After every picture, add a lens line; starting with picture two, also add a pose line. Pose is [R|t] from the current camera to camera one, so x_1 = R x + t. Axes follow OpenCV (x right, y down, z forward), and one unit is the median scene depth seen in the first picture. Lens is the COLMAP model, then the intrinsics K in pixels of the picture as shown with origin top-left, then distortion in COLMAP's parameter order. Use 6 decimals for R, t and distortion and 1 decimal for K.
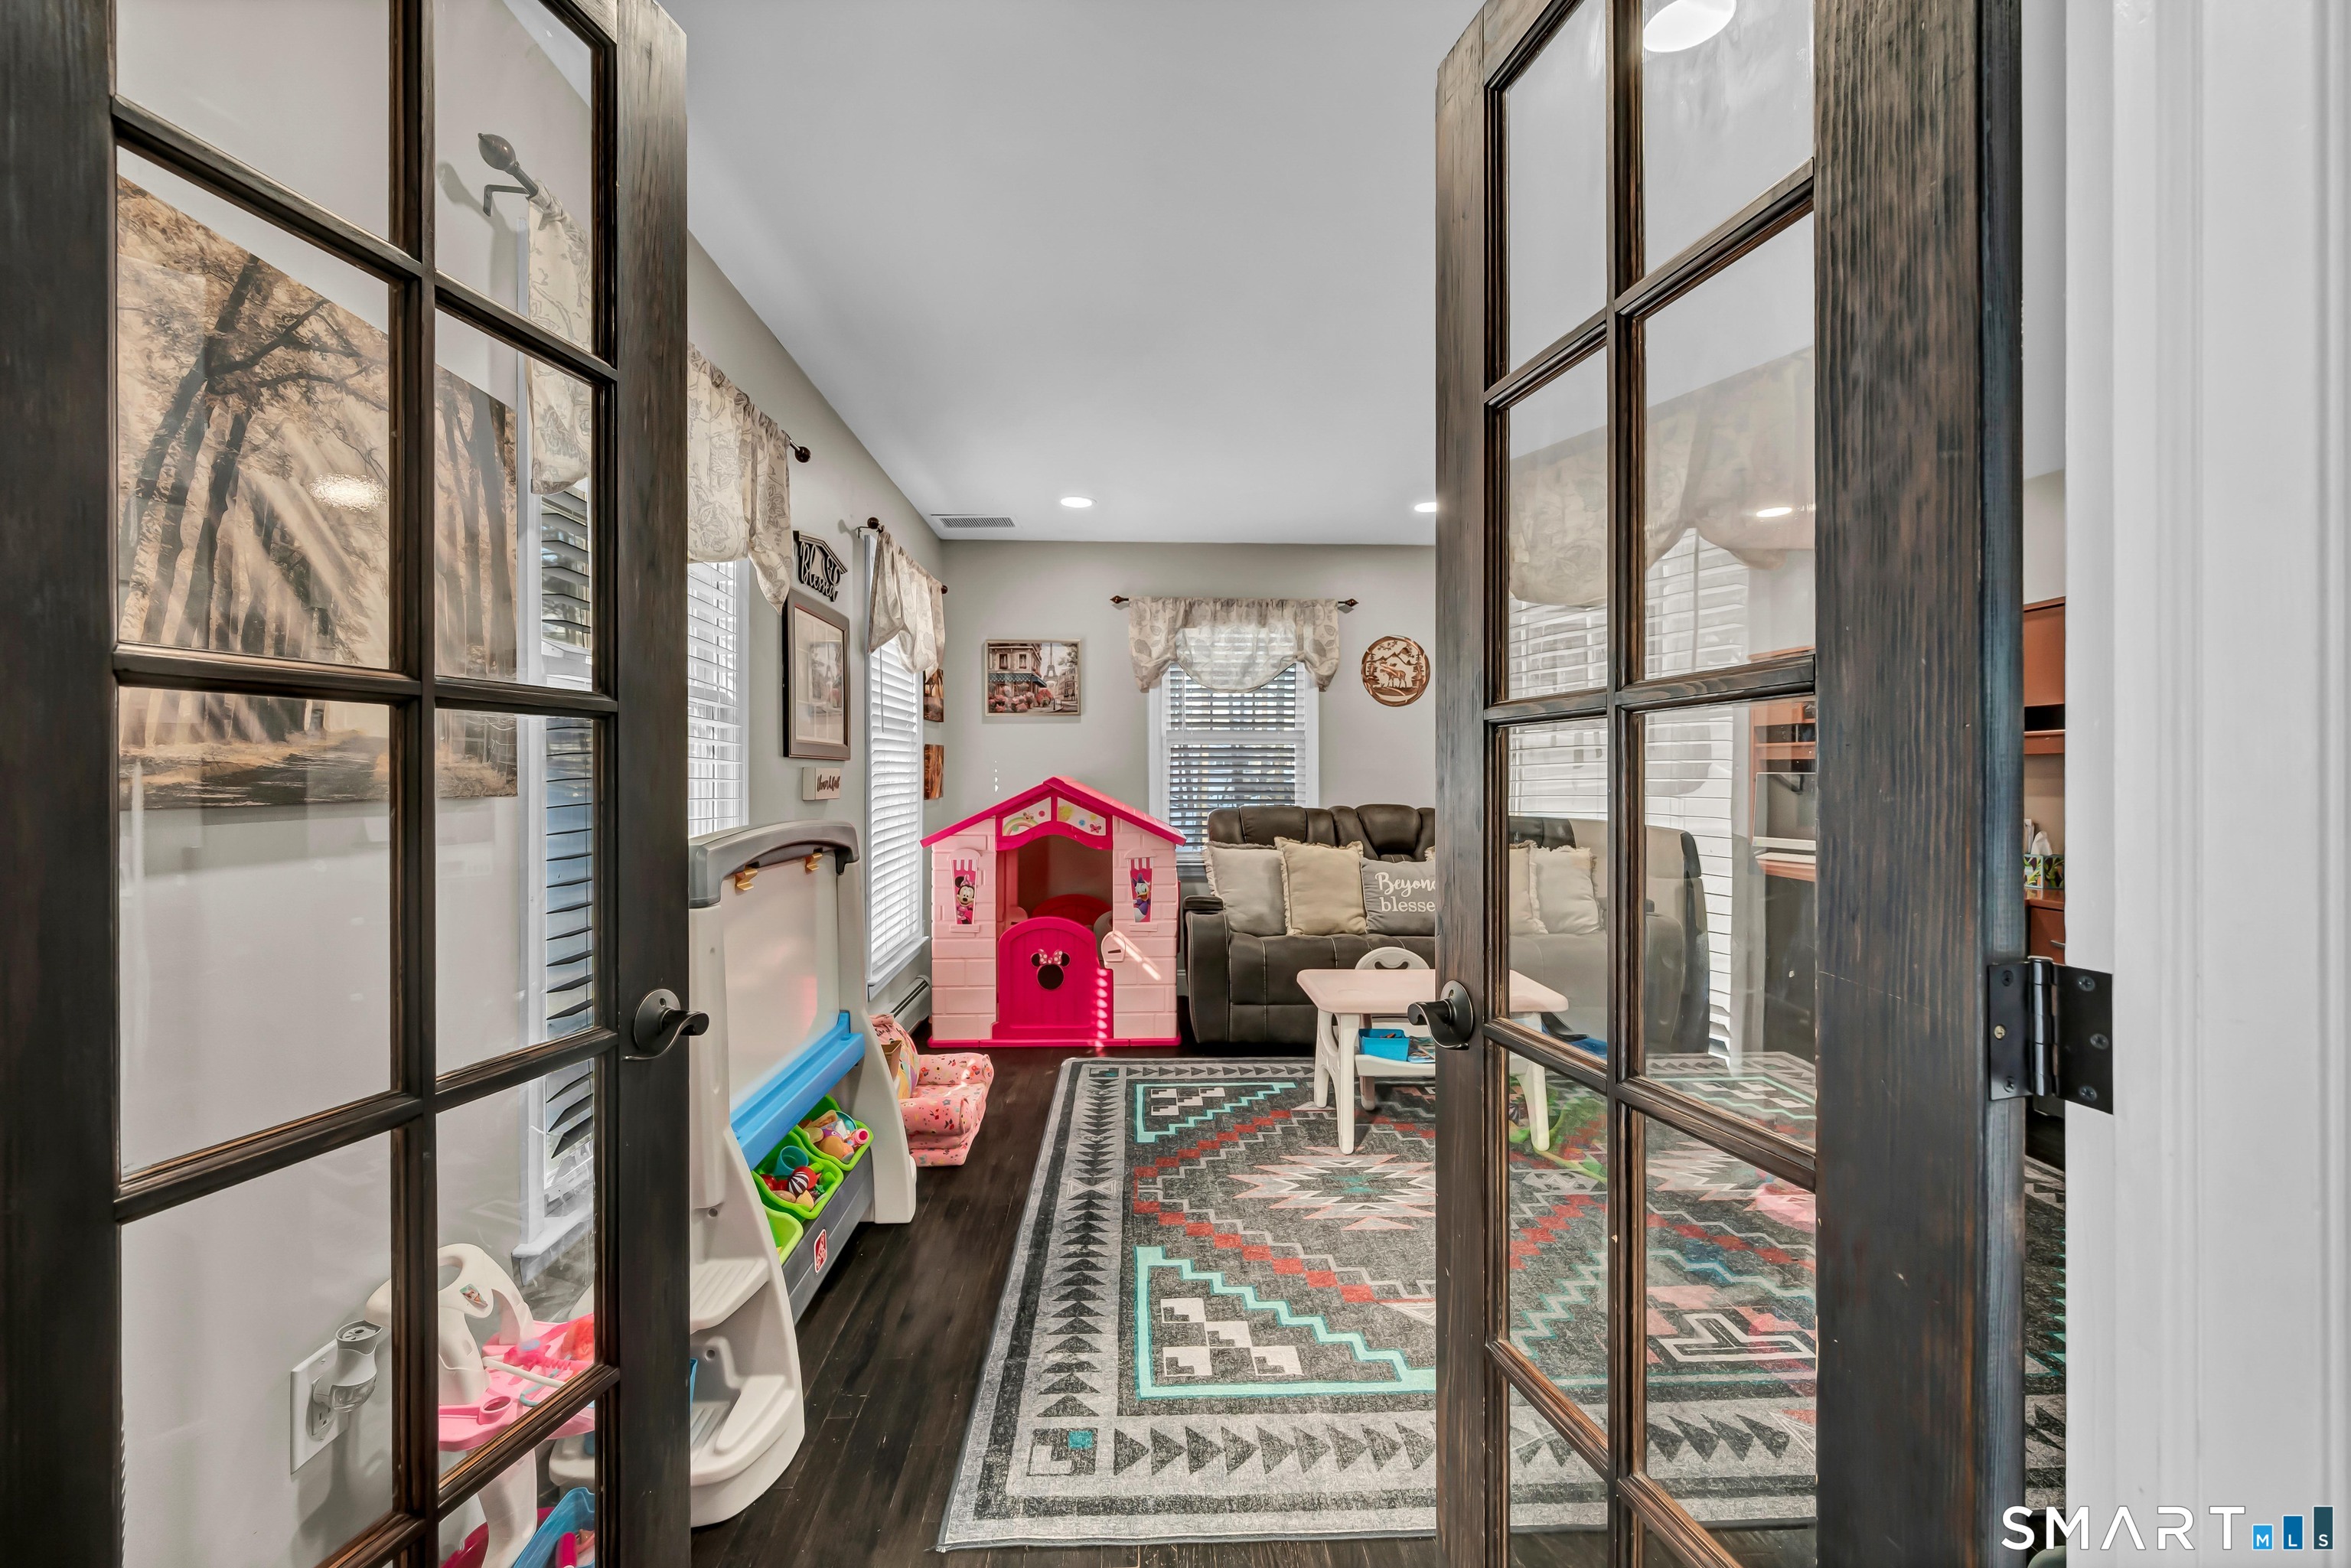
lens RADIAL K [[949.2, 0, 1172.1], [0, 949.2, 776.7], [0, 0, 1]] dist [0.000862, 0.000014]
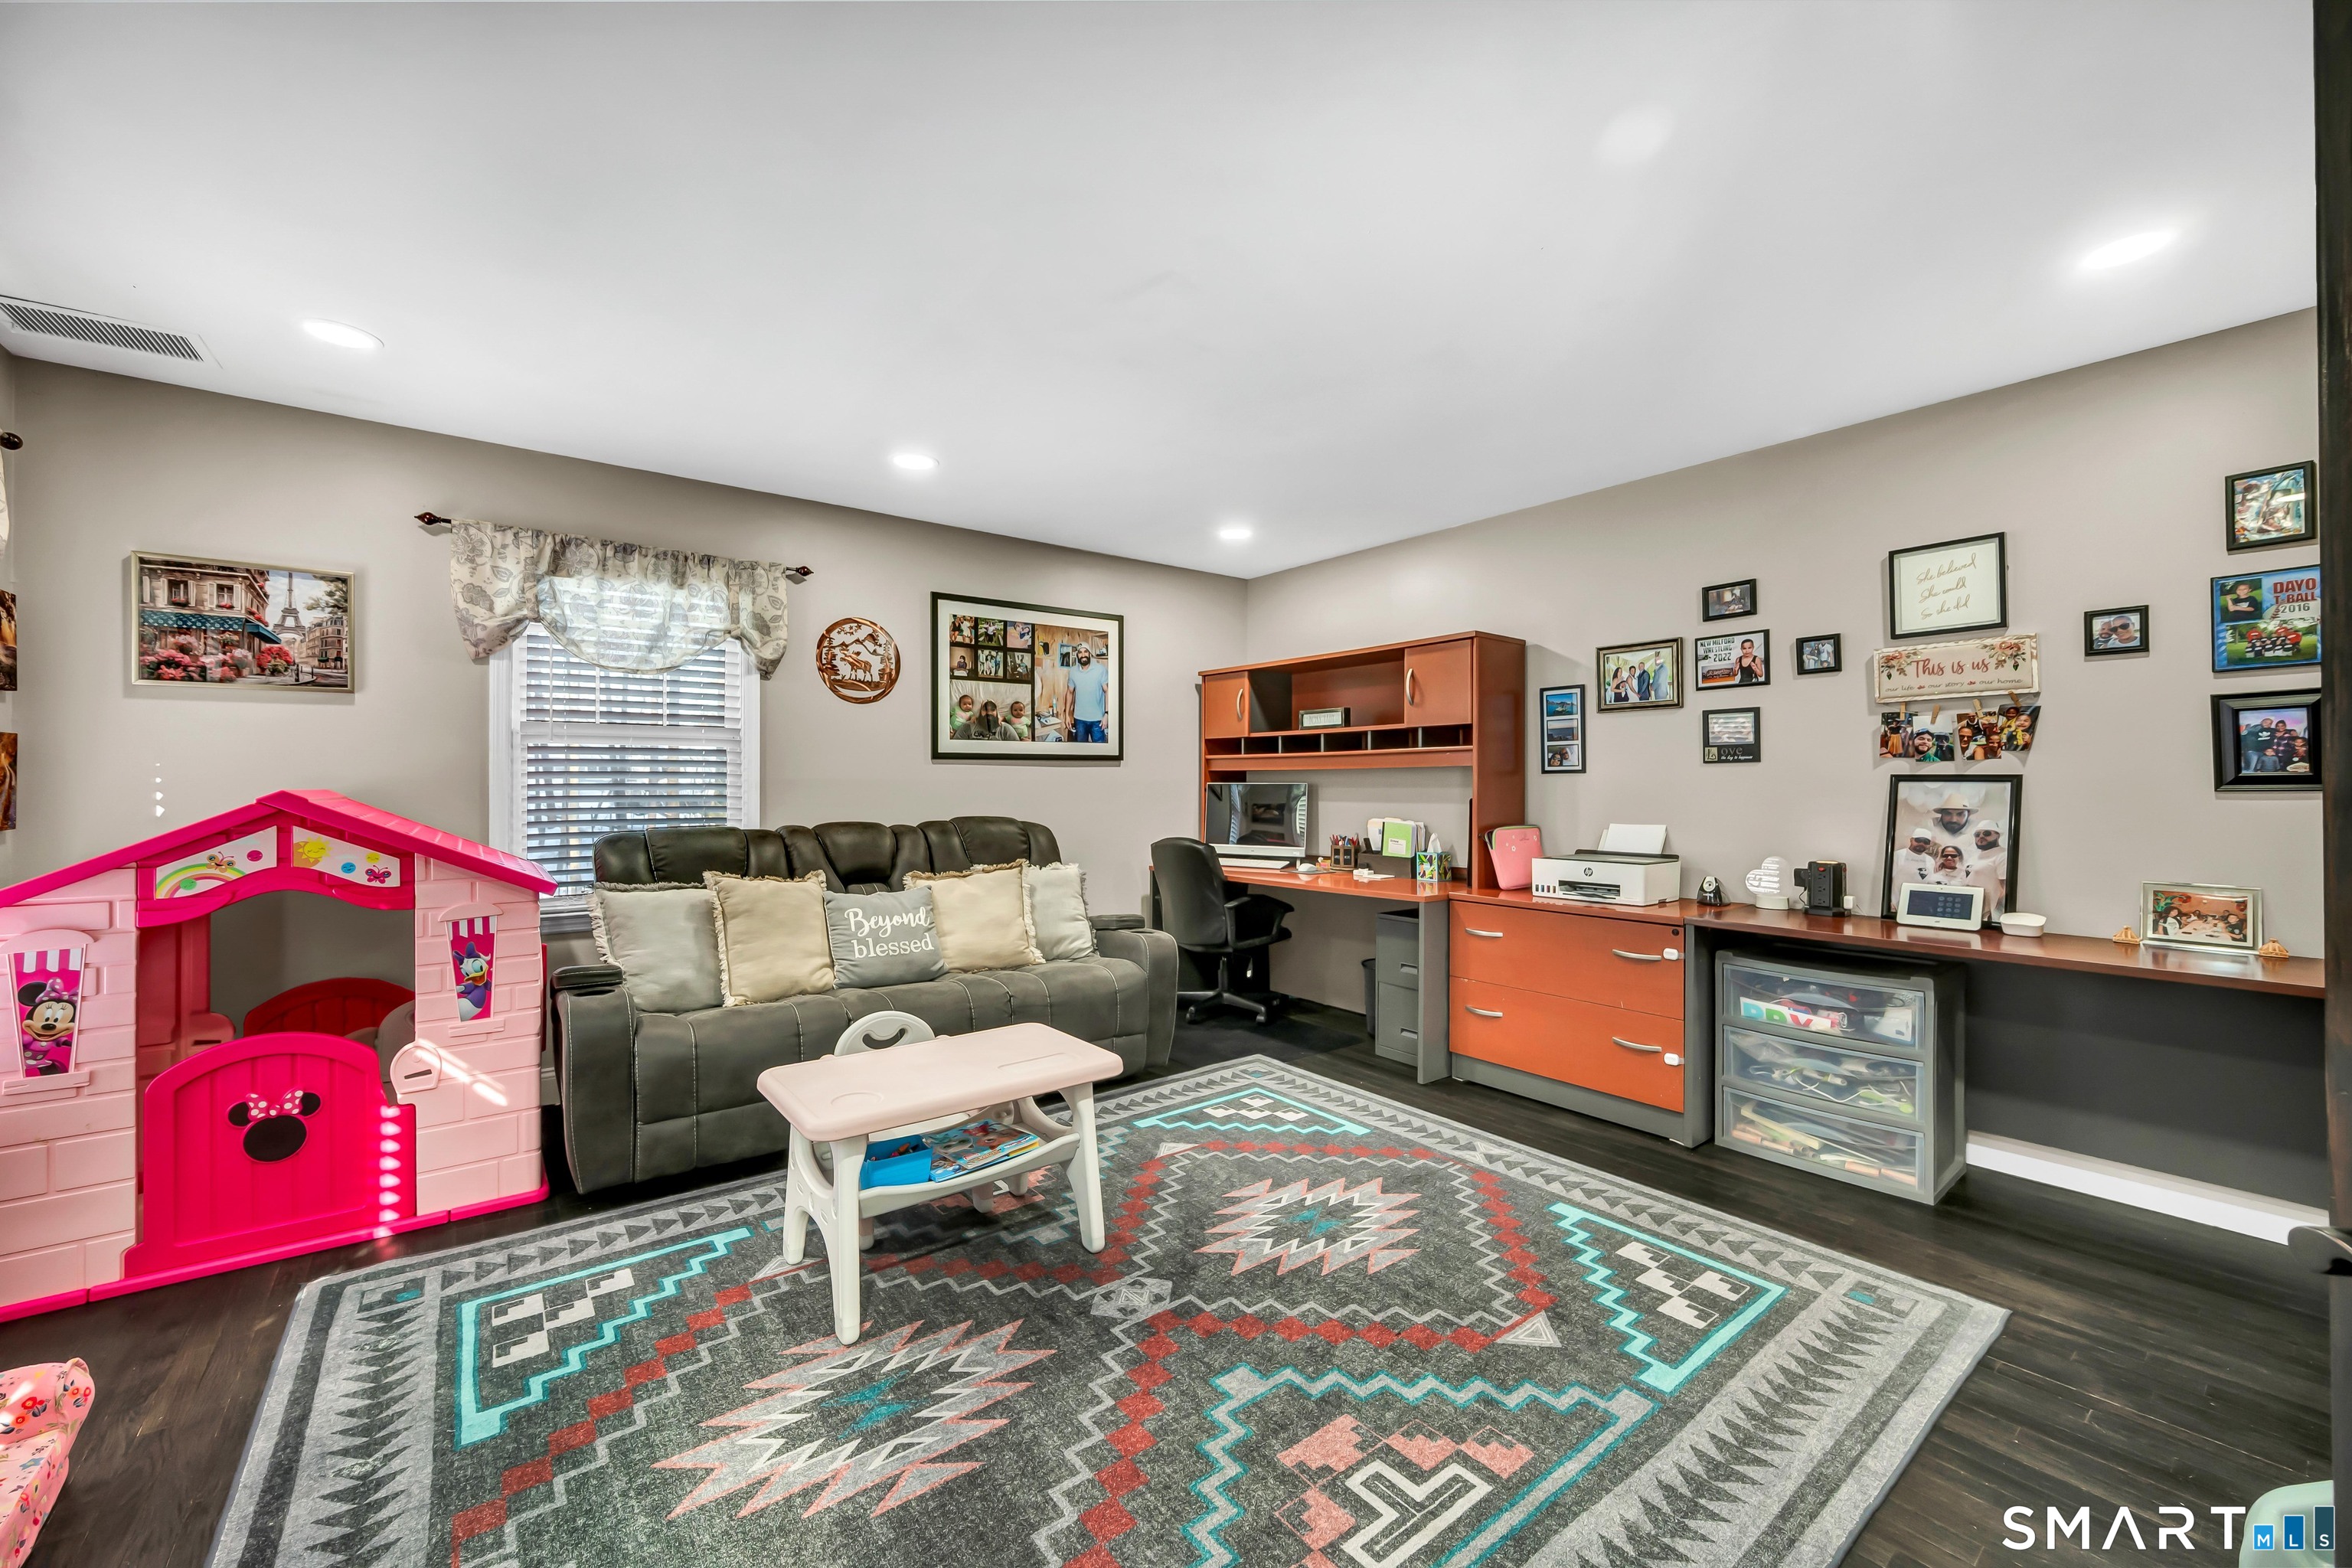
lens RADIAL K [[941.0, 0, 1189.2], [0, 941.0, 778.9], [0, 0, 1]] dist [0.001247, -0.000899]
pose [[0.816726, 0.001598, 0.577024, -0.004734], [0.003506, 0.999964, -0.007732, -0.000682], [-0.577015, 0.008338, 0.816691, 0.207719]]
